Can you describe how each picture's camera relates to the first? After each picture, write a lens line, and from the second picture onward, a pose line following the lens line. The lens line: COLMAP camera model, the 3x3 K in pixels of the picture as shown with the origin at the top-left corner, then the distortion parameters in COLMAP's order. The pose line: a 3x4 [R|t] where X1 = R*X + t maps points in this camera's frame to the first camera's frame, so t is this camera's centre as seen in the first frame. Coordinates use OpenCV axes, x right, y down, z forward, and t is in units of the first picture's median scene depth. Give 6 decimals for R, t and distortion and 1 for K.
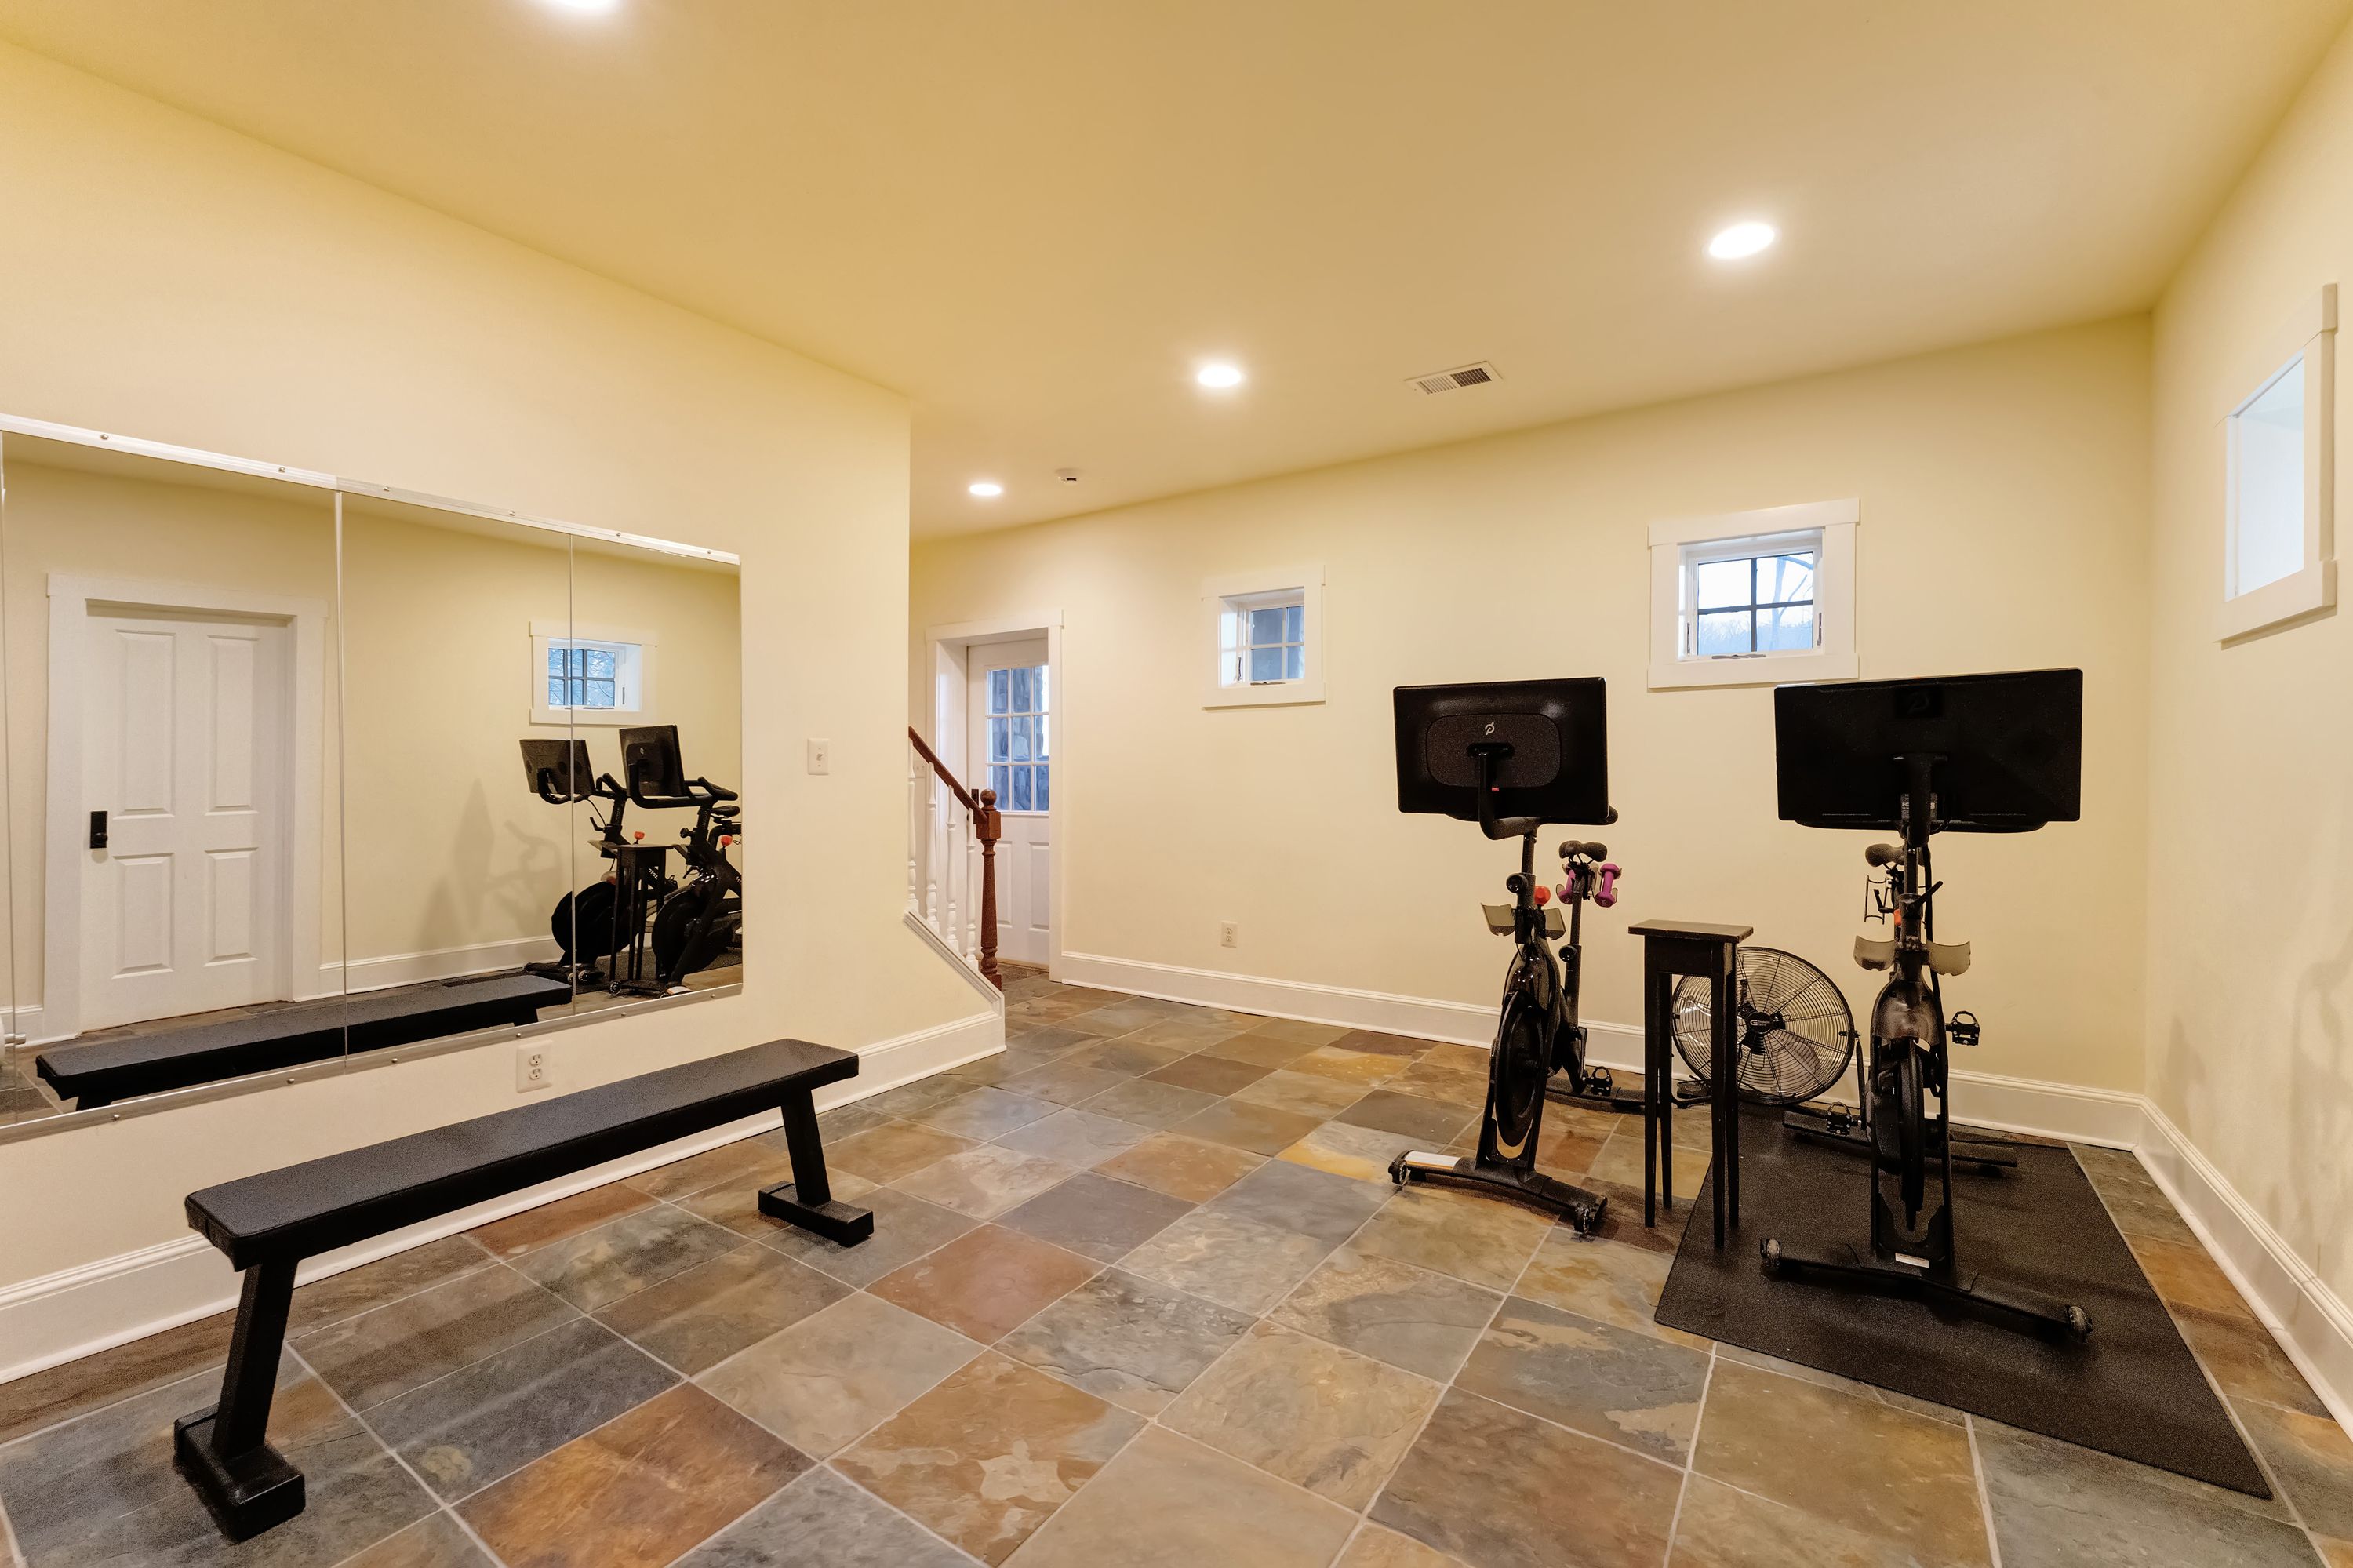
lens RADIAL K [[977.0, 0, 1176.5], [0, 977.0, 784.0], [0, 0, 1]] dist [-0.003318, -0.000427]
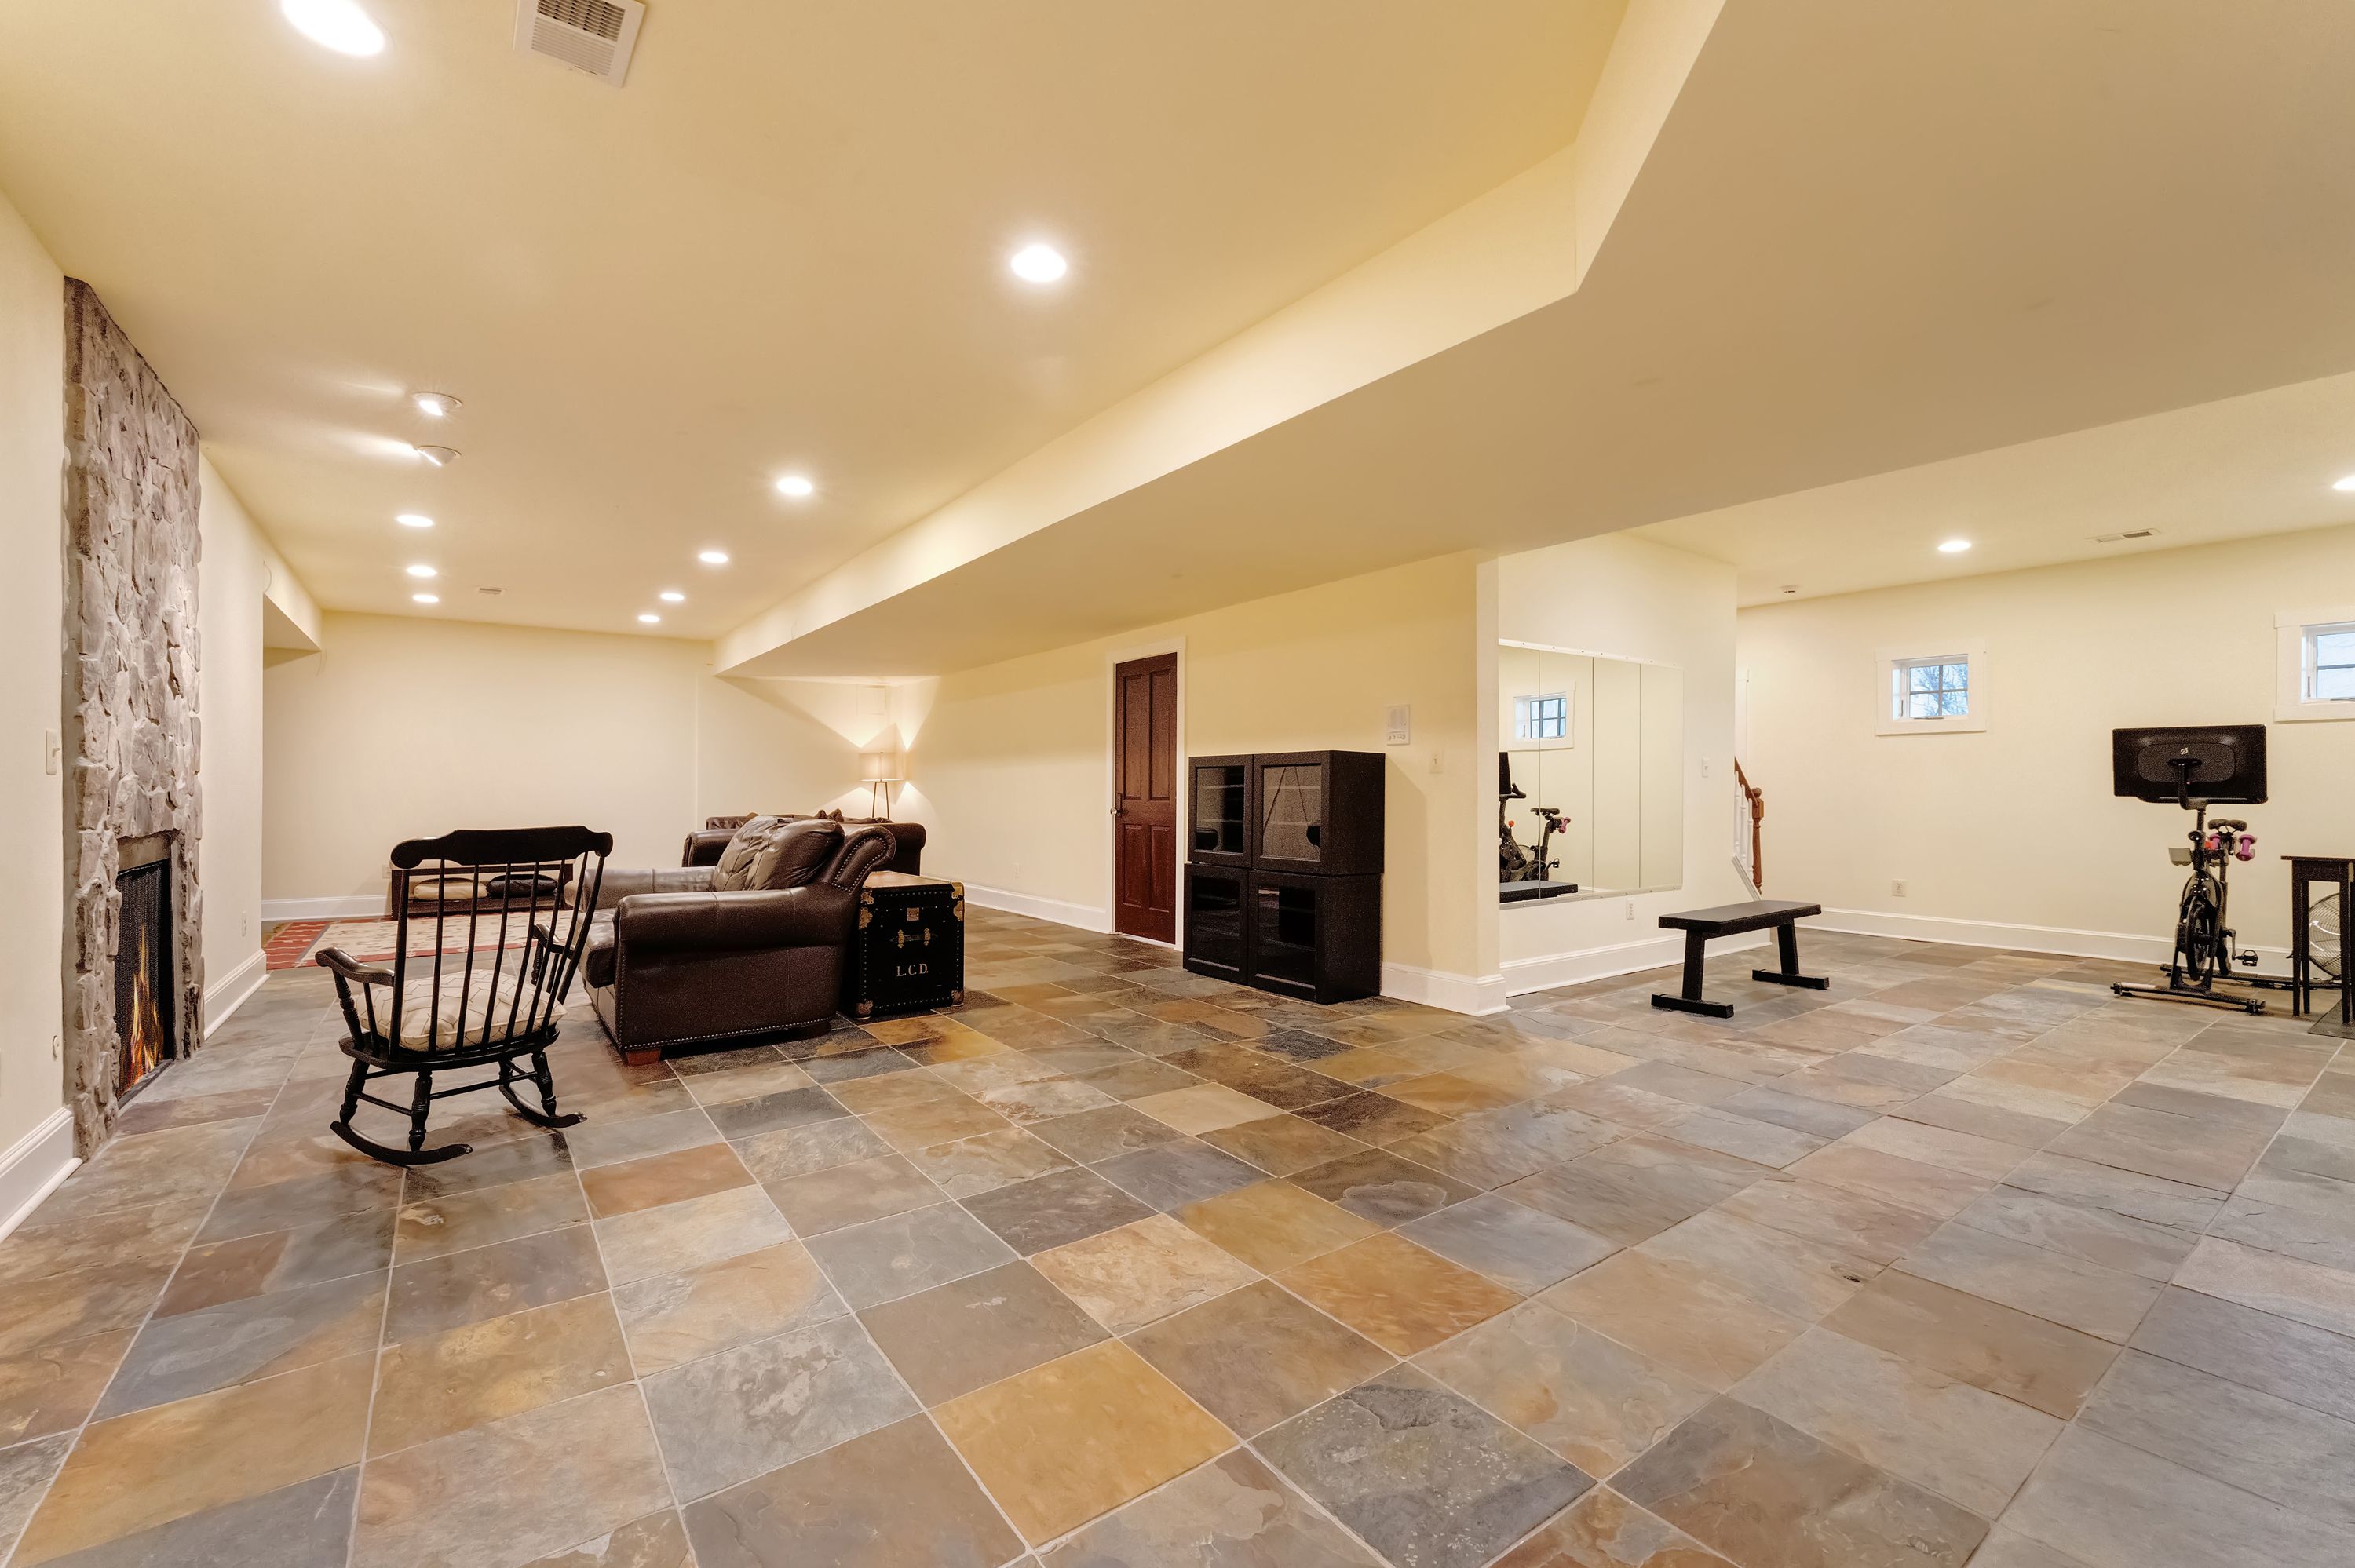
lens RADIAL K [[1006.7, 0, 1177.5], [0, 1006.7, 784.0], [0, 0, 1]] dist [-0.001226, -0.000020]
pose [[0.942980, 0.000447, -0.332850, -0.886248], [-0.005596, 0.999879, -0.014512, 0.046938], [0.332803, 0.015547, 0.942868, -1.519738]]
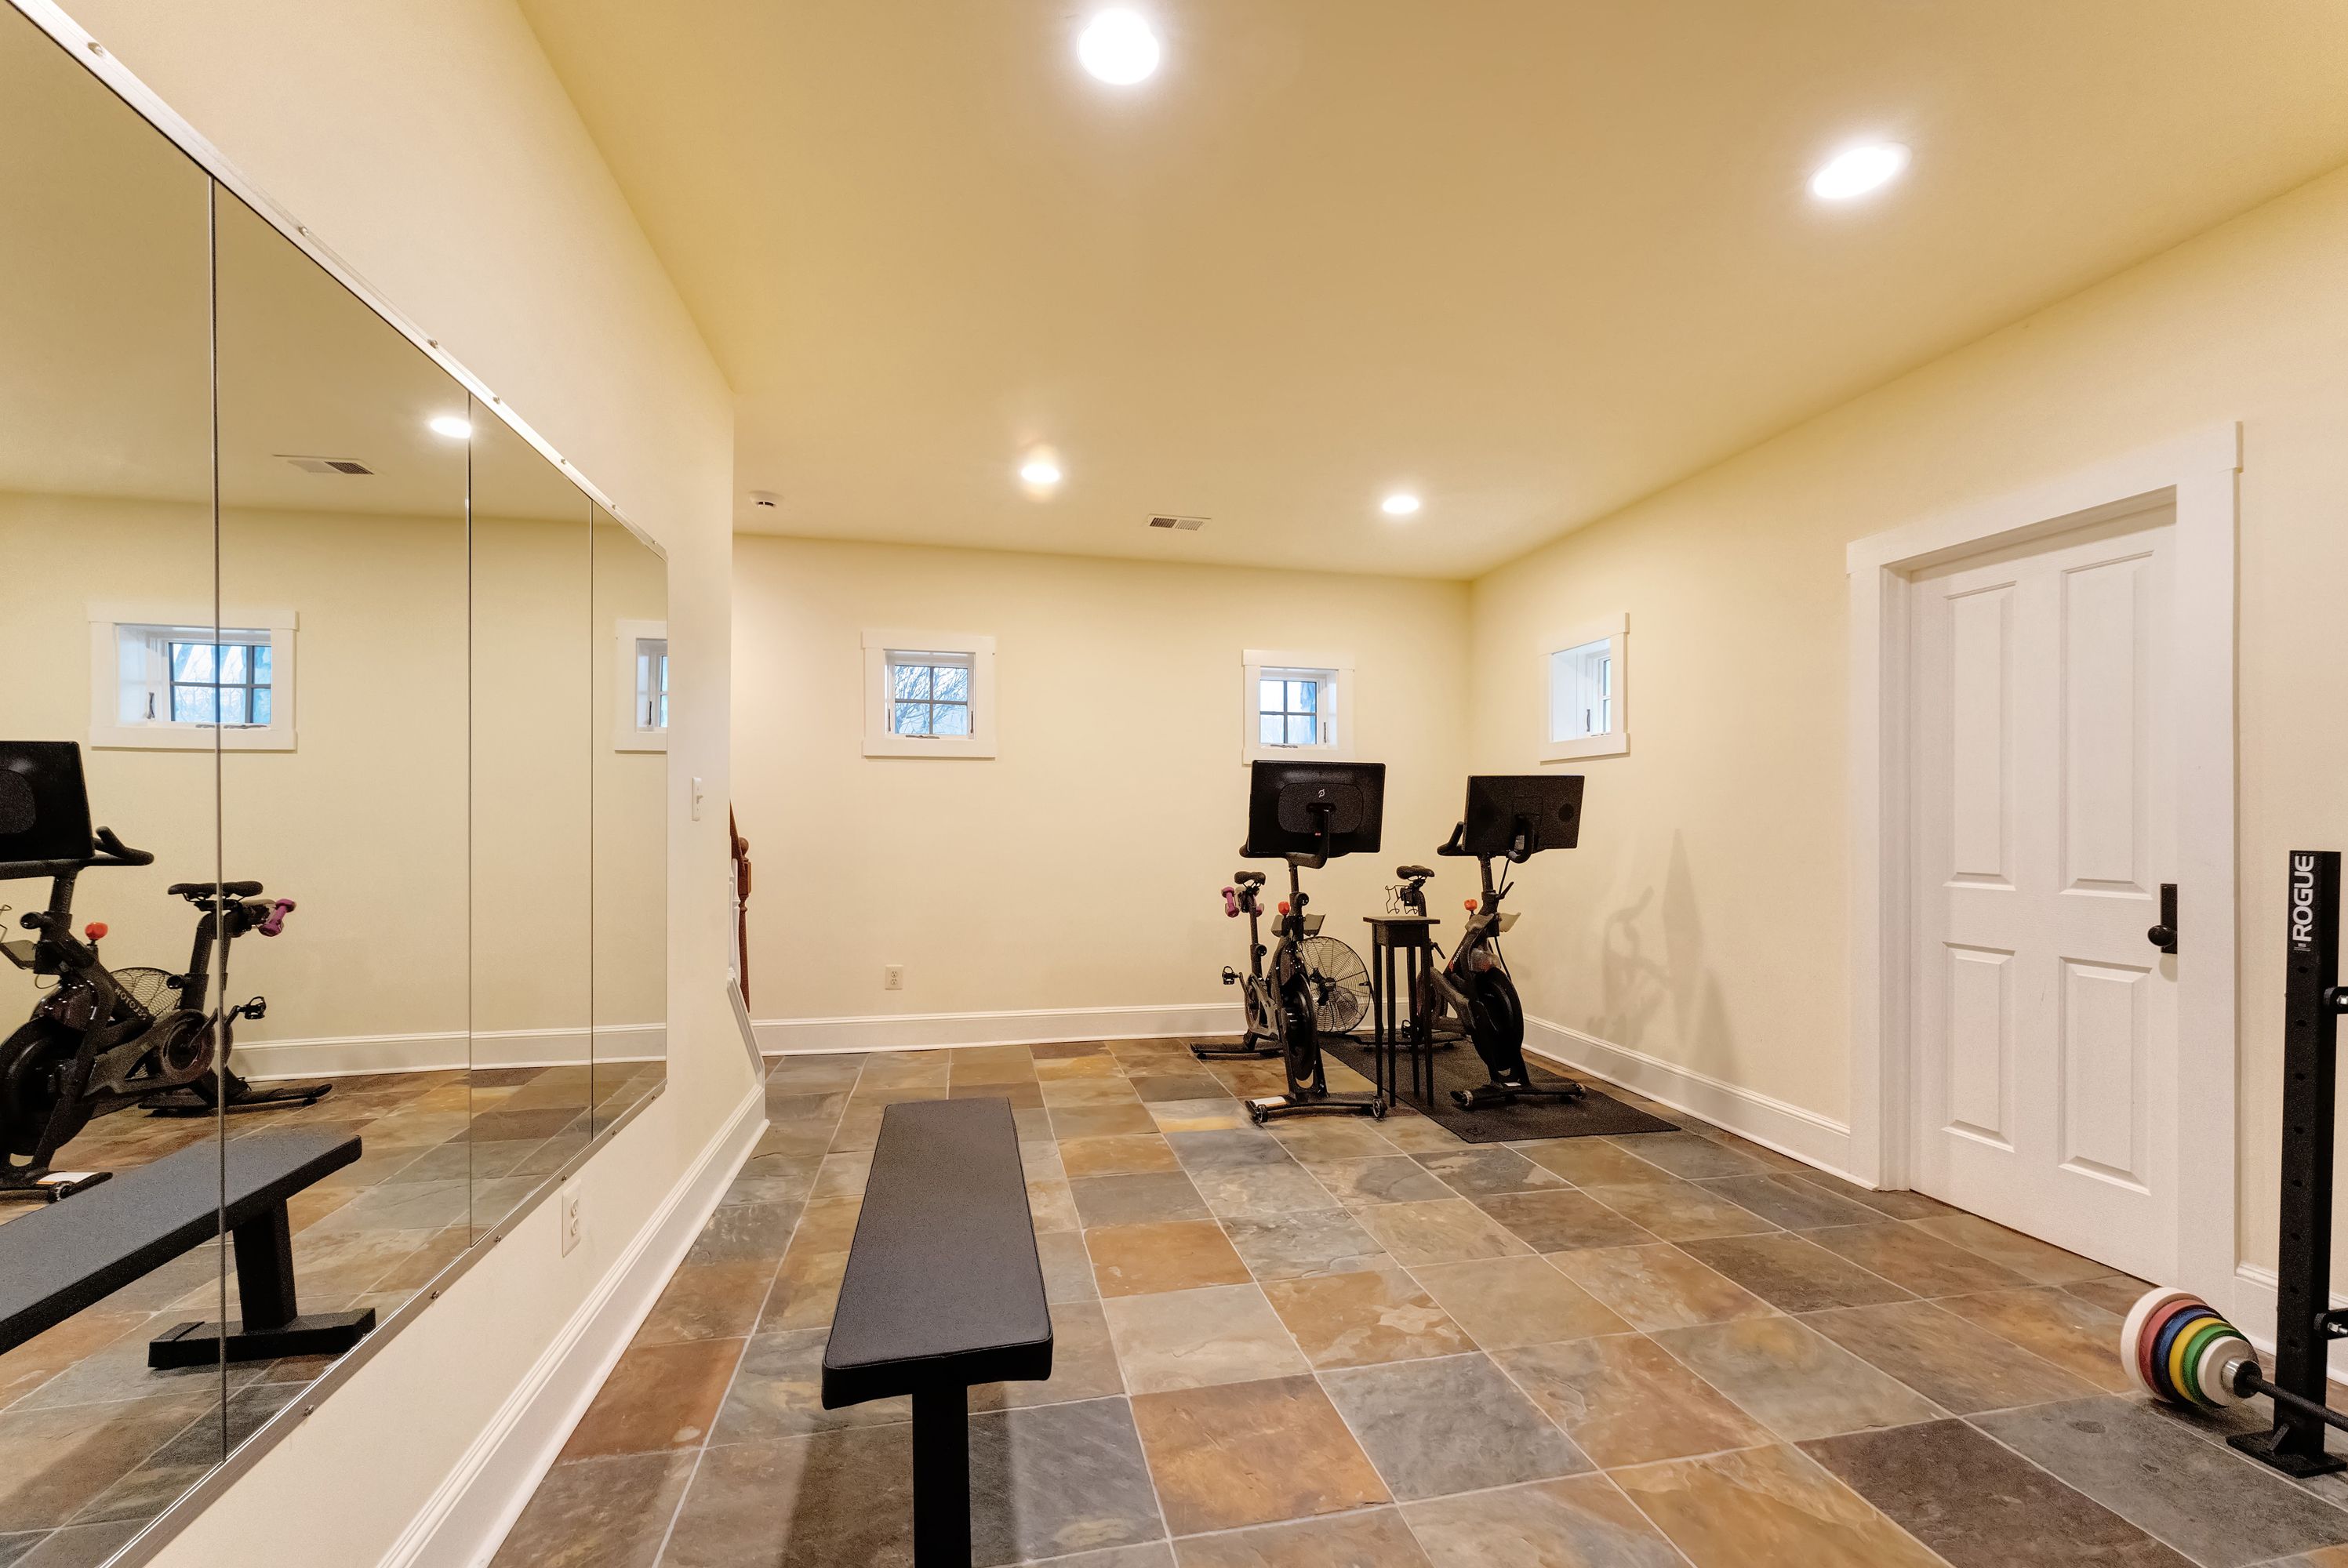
lens RADIAL K [[945.6, 0, 1172.0], [0, 945.6, 823.9], [0, 0, 1]] dist [-0.001179, 0.000046]
pose [[0.689452, 0.003750, 0.724322, -0.881267], [0.002032, 0.999973, -0.007112, -0.001068], [-0.724329, 0.006375, 0.689425, 0.185101]]
